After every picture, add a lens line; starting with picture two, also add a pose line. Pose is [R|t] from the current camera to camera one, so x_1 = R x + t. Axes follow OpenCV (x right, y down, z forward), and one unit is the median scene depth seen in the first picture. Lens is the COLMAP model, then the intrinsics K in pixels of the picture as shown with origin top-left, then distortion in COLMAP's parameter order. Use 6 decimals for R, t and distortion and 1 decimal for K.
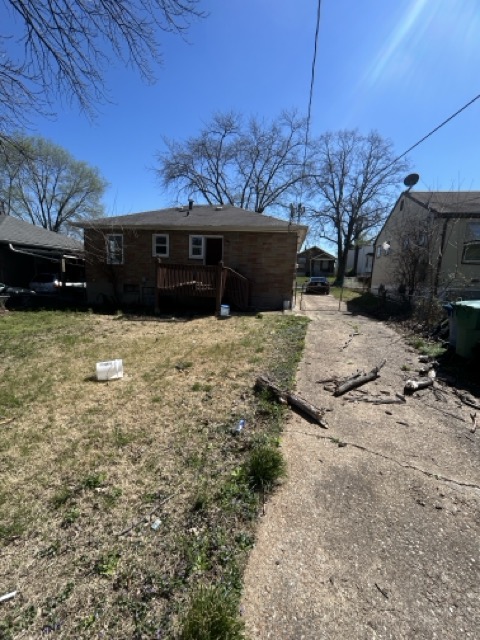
lens RADIAL K [[259.4, 0, 239.8], [0, 259.4, 321.7], [0, 0, 1]] dist [-0.002062, -0.000405]
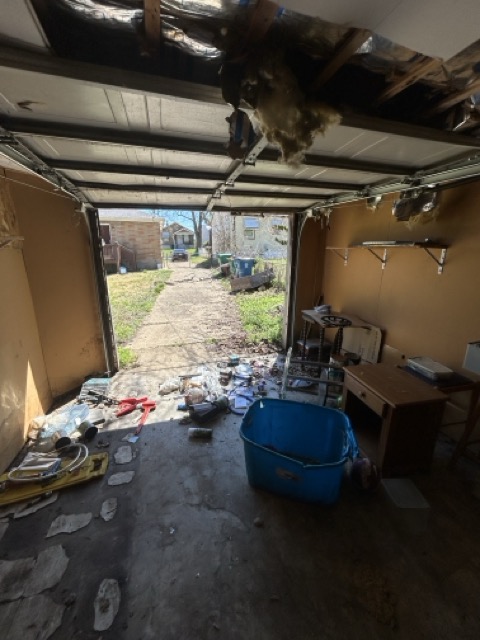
lens RADIAL K [[259.4, 0, 241.8], [0, 259.4, 318.9], [0, 0, 1]] dist [-0.002062, -0.000405]
pose [[0.877912, -0.162957, 0.450240, -0.137404], [0.122567, 0.985459, 0.117679, 0.119014], [-0.462869, -0.048127, 0.885119, -0.639292]]
